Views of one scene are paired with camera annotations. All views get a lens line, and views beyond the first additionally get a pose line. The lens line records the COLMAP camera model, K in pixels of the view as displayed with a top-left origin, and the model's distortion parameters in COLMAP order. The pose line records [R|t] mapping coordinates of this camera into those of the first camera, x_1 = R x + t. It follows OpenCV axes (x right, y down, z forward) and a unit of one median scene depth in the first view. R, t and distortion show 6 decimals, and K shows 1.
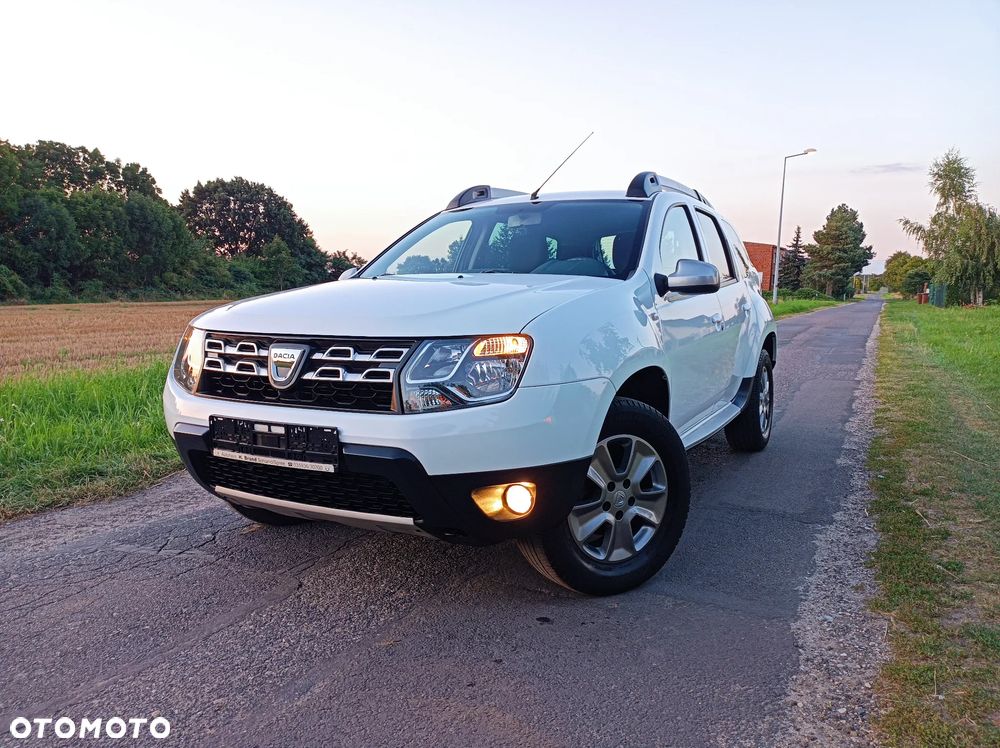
lens RADIAL K [[732.1, 0, 508.6], [0, 732.1, 370.6], [0, 0, 1]] dist [0.038205, -0.026886]
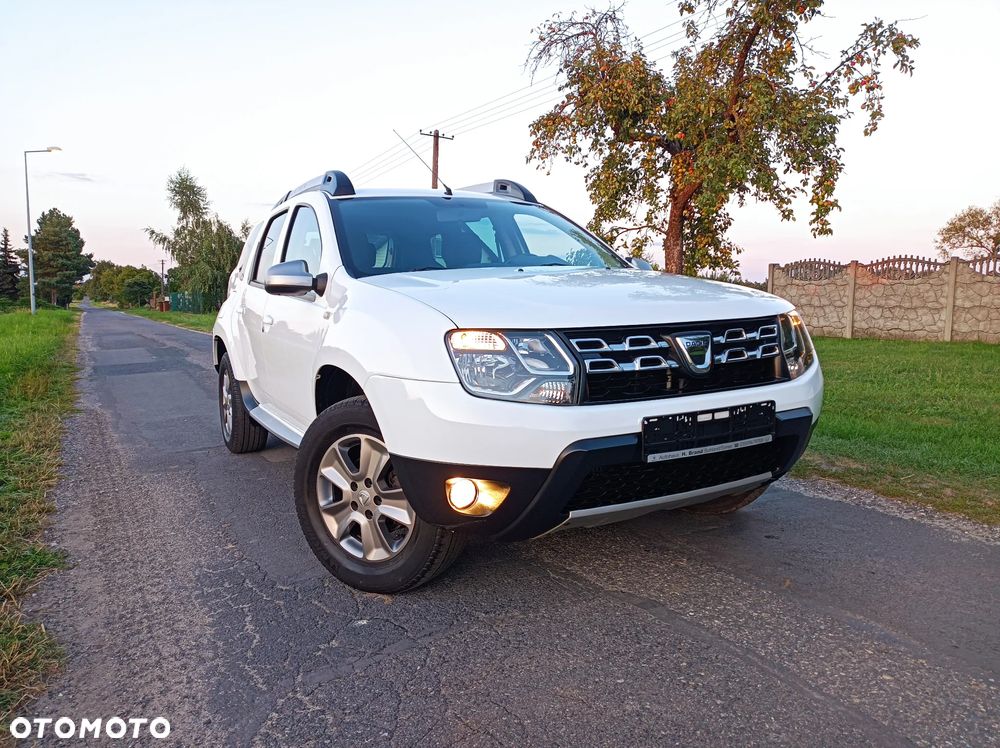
lens RADIAL K [[732.1, 0, 496.1], [0, 732.1, 367.7], [0, 0, 1]] dist [0.038205, -0.026886]
pose [[0.565370, -0.090431, 0.819865, -0.653484], [0.103592, 0.993886, 0.038190, -0.027057], [-0.818306, 0.063340, 0.571282, 0.337575]]
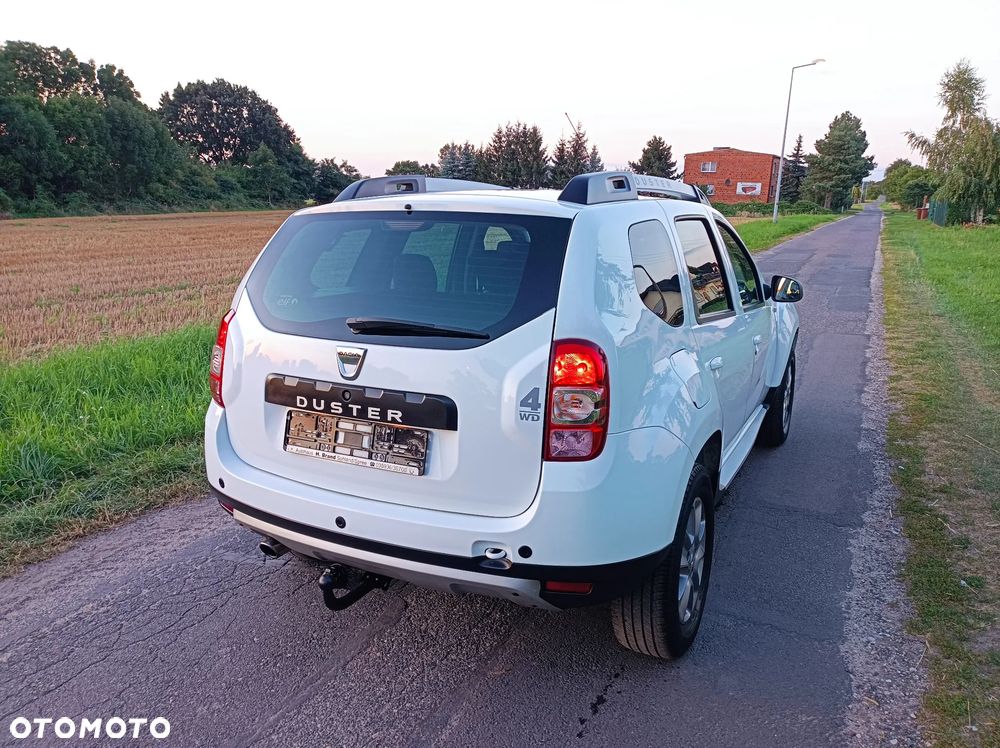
lens RADIAL K [[732.1, 0, 509.6], [0, 732.1, 373.9], [0, 0, 1]] dist [0.038205, -0.026886]
pose [[0.999911, 0.001476, 0.013286, -0.080686], [-0.003132, 0.992082, 0.125552, -0.119566], [-0.012996, -0.125583, 0.991998, -0.048440]]
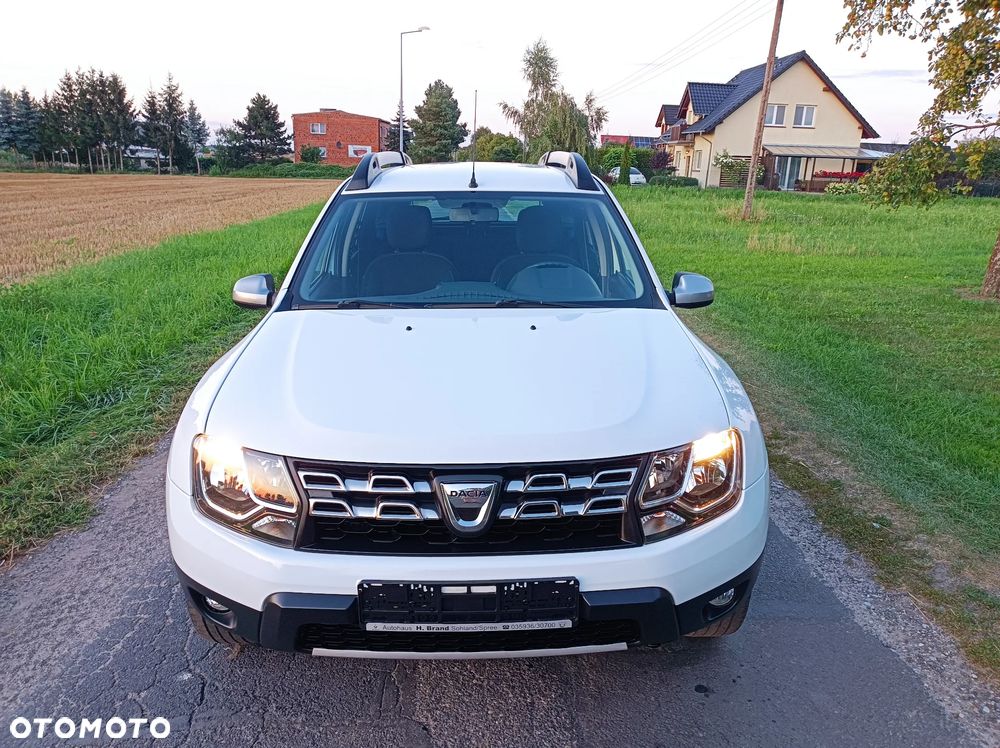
lens RADIAL K [[732.1, 0, 500.9], [0, 732.1, 370.3], [0, 0, 1]] dist [0.038205, -0.026886]
pose [[0.873375, -0.124428, 0.470886, -0.321004], [0.043748, 0.982950, 0.178595, -0.146887], [-0.485080, -0.135380, 0.863927, 0.169025]]
